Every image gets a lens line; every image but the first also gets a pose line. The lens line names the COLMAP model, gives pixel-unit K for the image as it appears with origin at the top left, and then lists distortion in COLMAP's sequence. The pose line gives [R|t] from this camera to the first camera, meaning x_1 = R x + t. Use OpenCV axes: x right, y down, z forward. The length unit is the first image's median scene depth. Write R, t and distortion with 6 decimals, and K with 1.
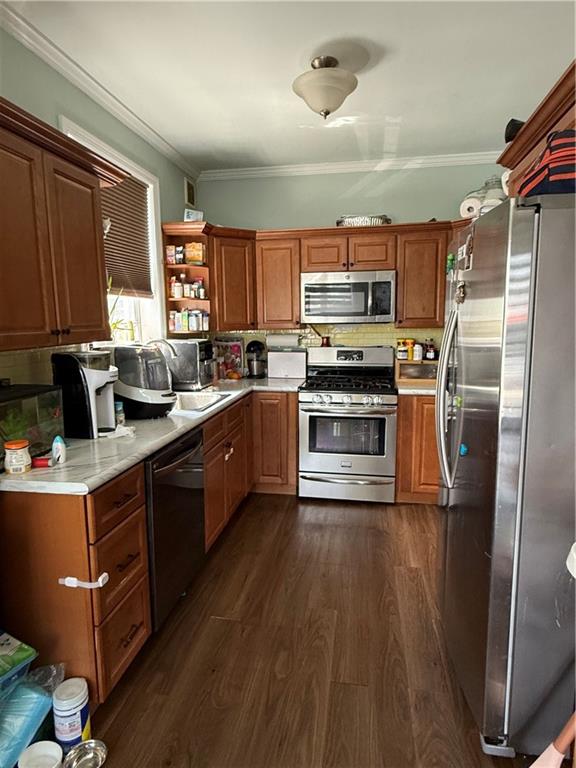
lens RADIAL K [[454.1, 0, 287.3], [0, 454.1, 382.6], [0, 0, 1]] dist [0.003051, 0.000215]
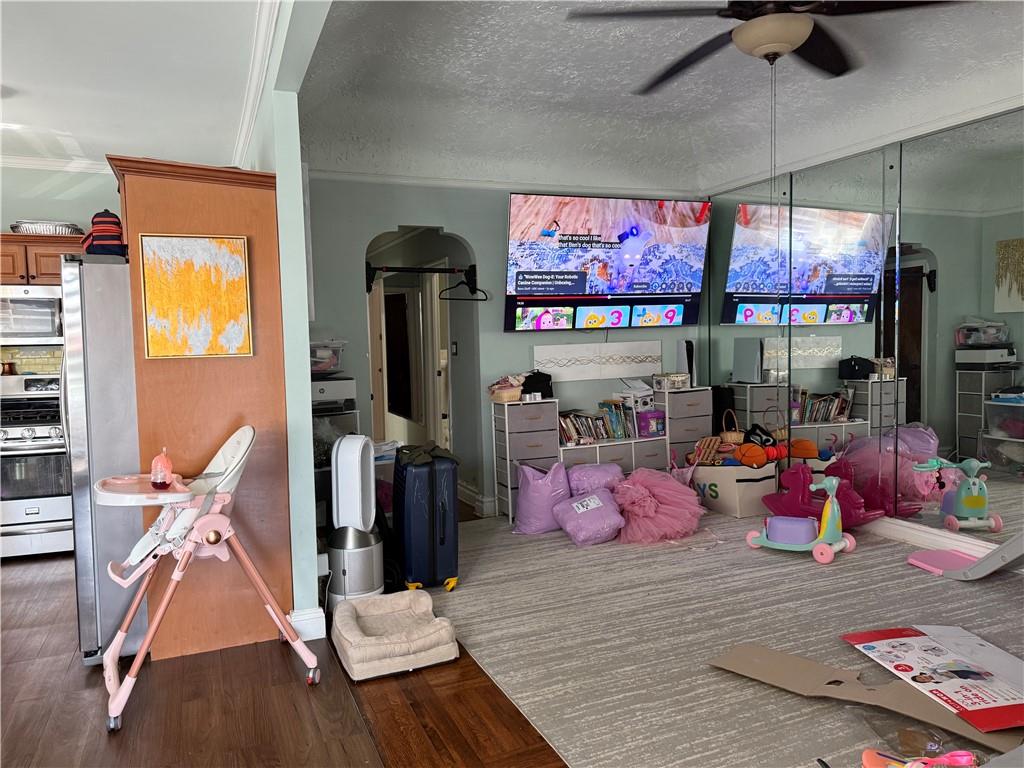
lens RADIAL K [[722.7, 0, 512.7], [0, 722.7, 384.2], [0, 0, 1]] dist [-0.004301, -0.001234]
pose [[0.835768, -0.039842, 0.547635, 0.144956], [0.086596, 0.994447, -0.059809, 0.100756], [-0.542211, 0.097410, 0.834577, -0.607385]]
